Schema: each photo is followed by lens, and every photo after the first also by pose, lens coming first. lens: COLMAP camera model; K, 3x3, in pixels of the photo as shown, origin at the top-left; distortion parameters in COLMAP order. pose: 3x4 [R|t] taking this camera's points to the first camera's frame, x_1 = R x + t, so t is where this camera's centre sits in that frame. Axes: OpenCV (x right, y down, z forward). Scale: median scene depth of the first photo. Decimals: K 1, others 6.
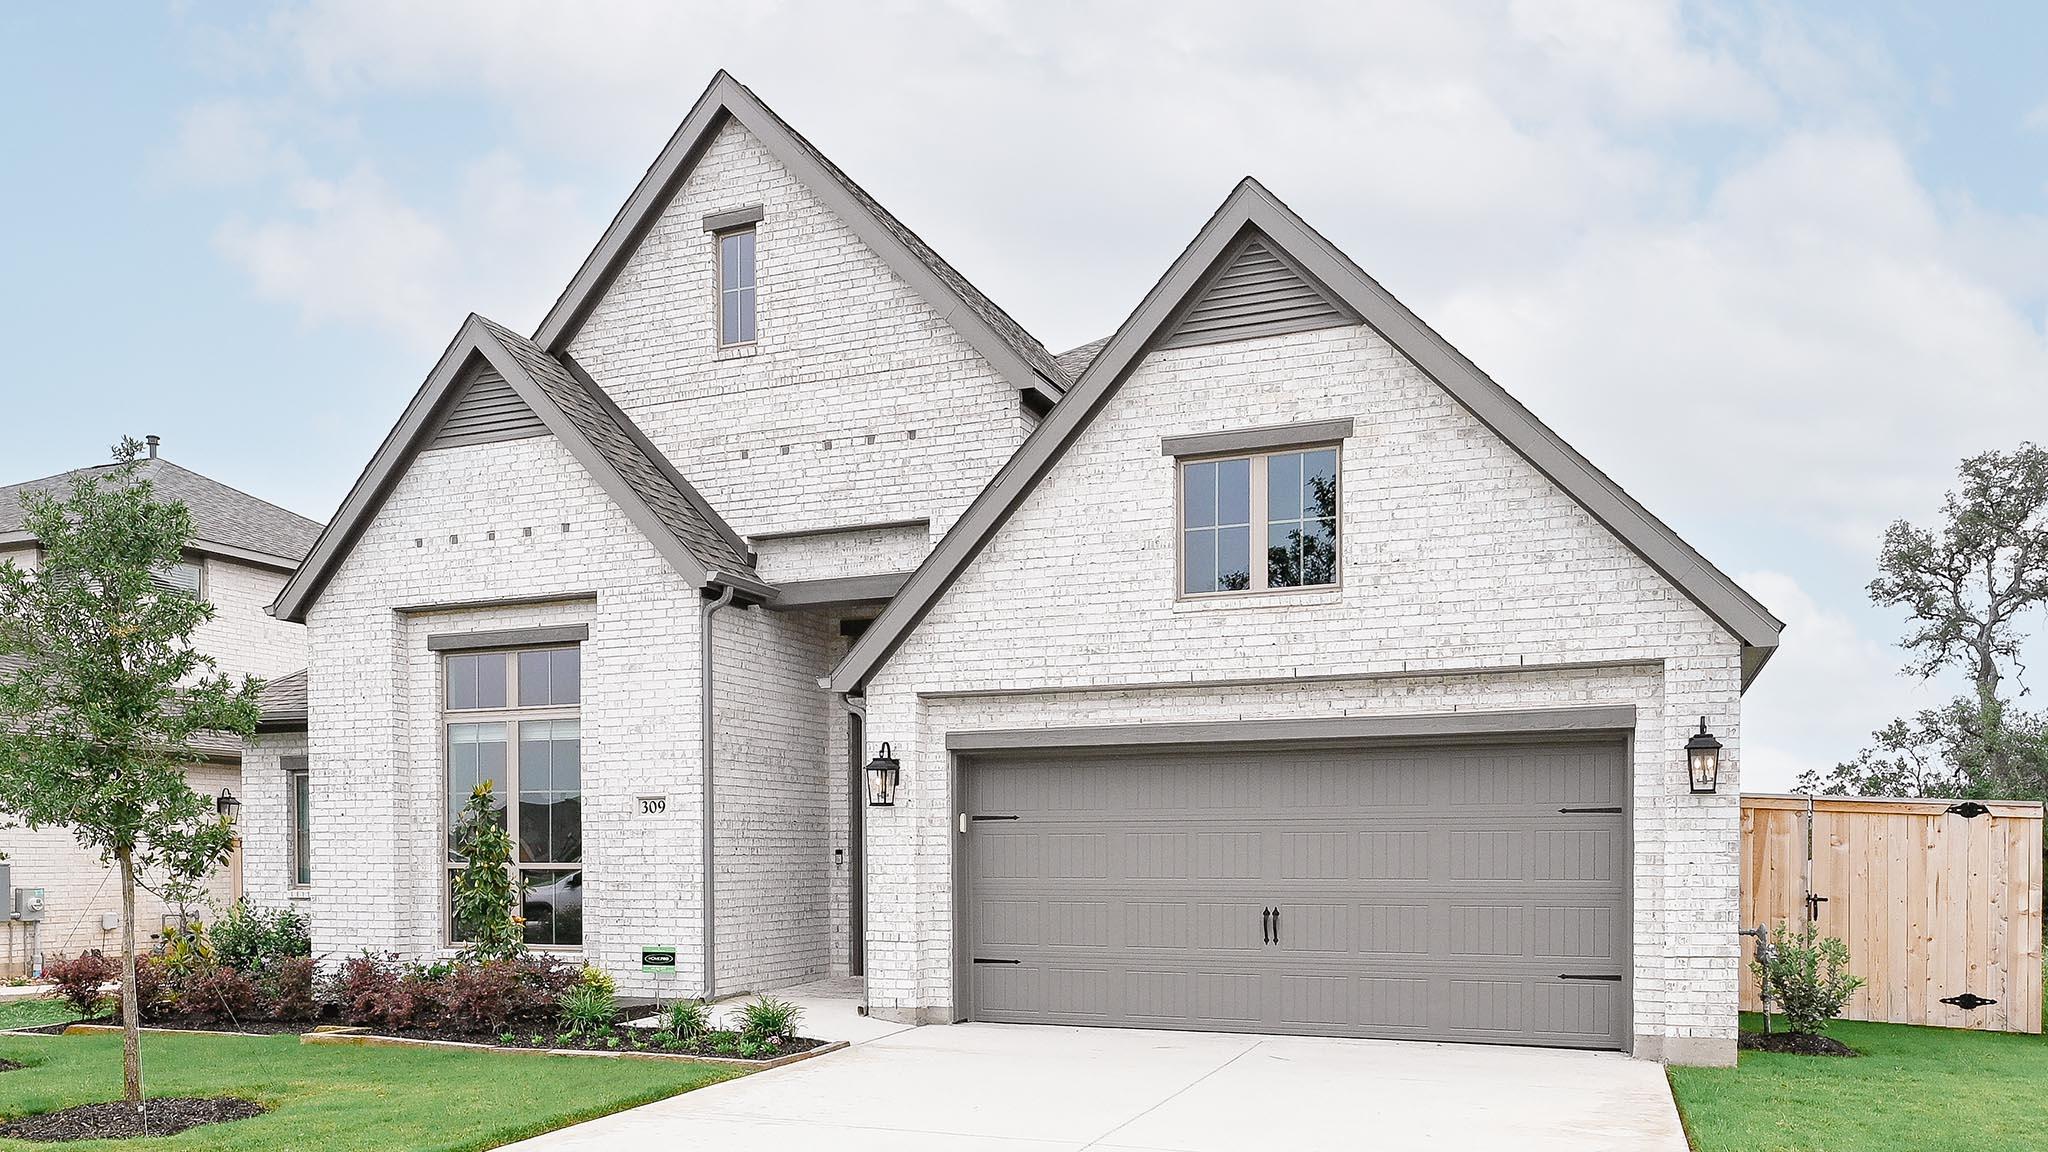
lens RADIAL K [[902.9, 0, 1027.4], [0, 902.9, 584.5], [0, 0, 1]] dist [0.000777, -0.000075]
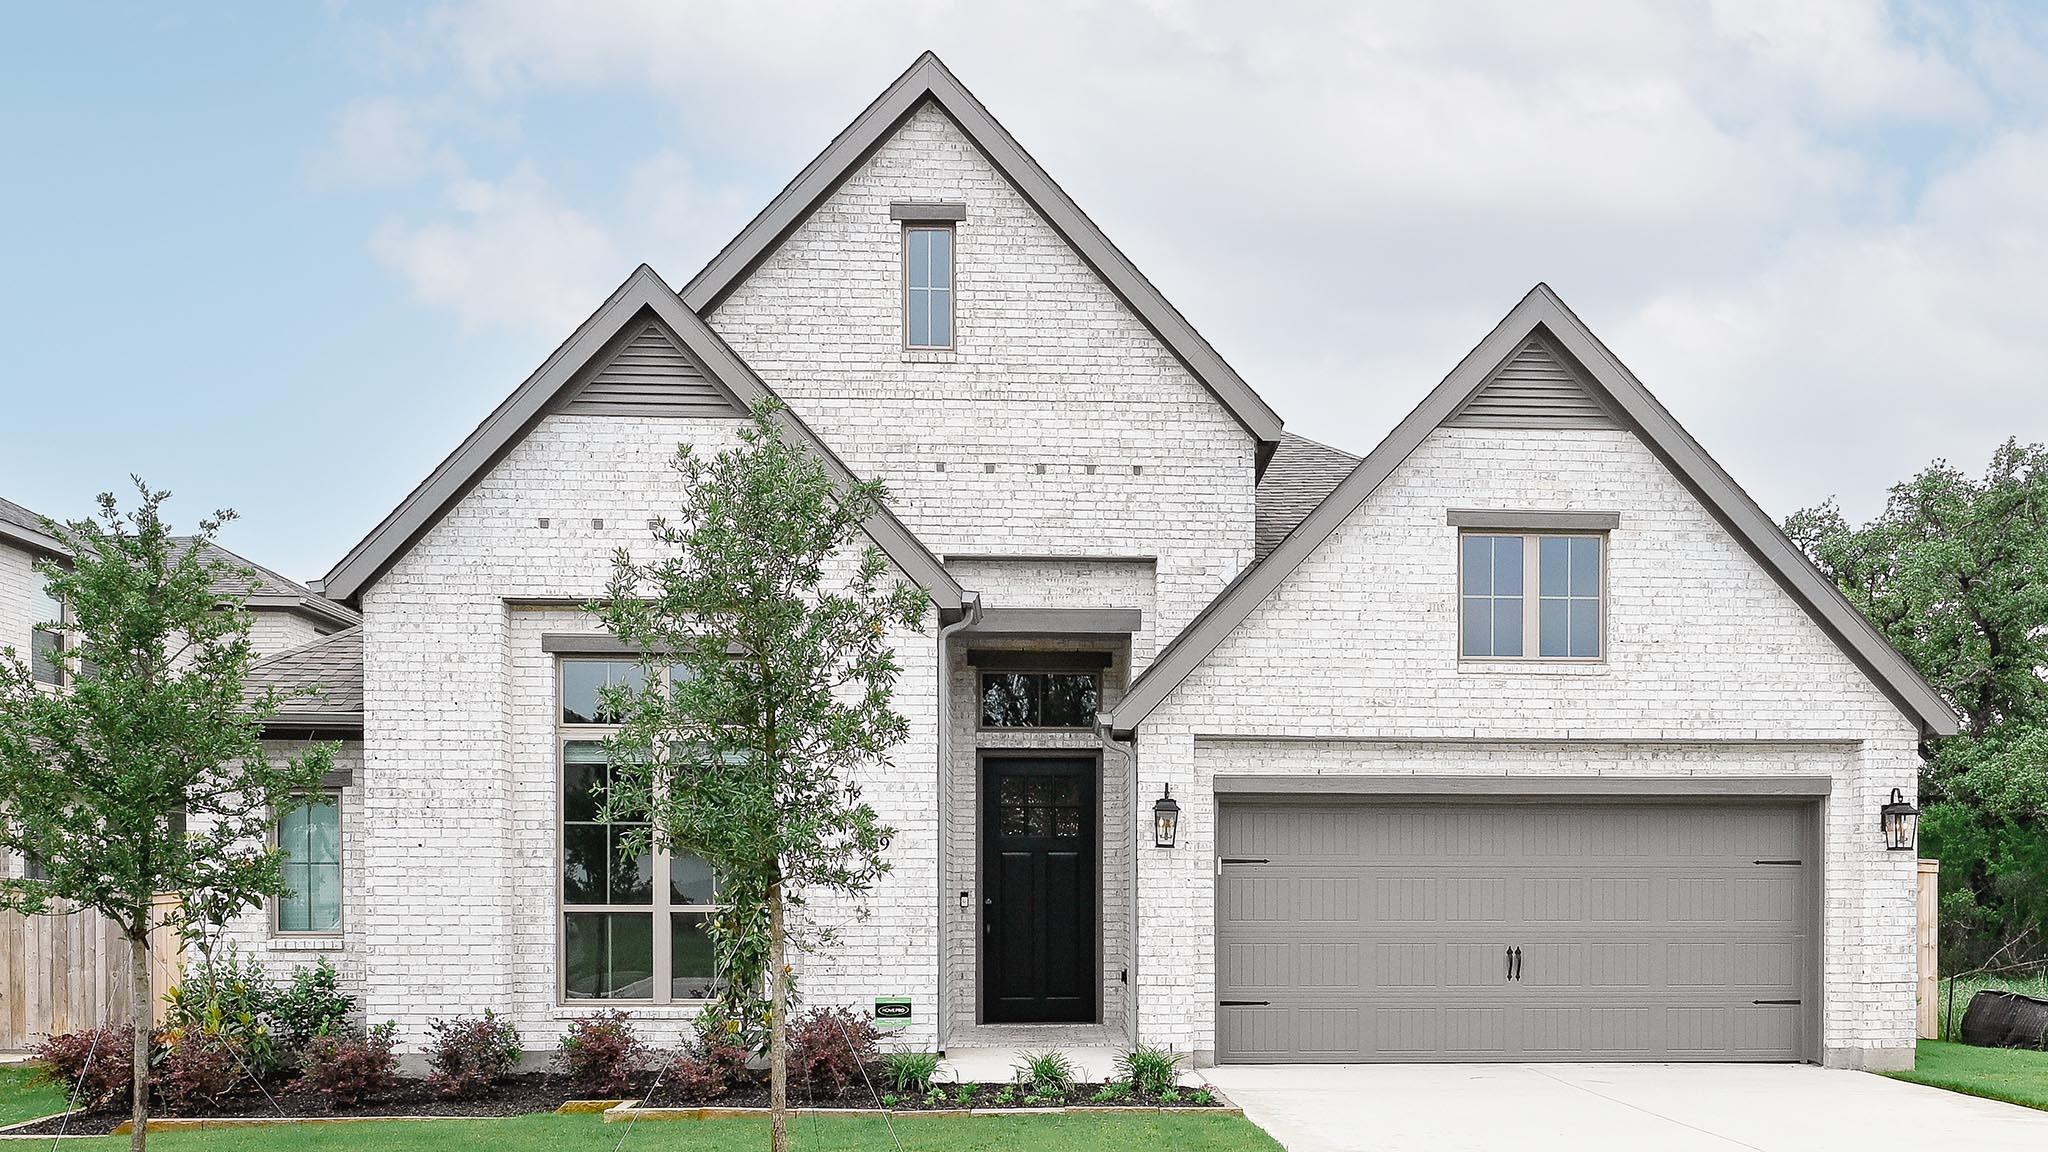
lens RADIAL K [[930.9, 0, 1013.6], [0, 930.9, 614.8], [0, 0, 1]] dist [0.000471, 0.000091]
pose [[0.961938, 0.083047, 0.260343, -0.600157], [-0.081530, 0.996532, -0.016639, 0.022500], [-0.260822, -0.005221, 0.965373, 0.064294]]
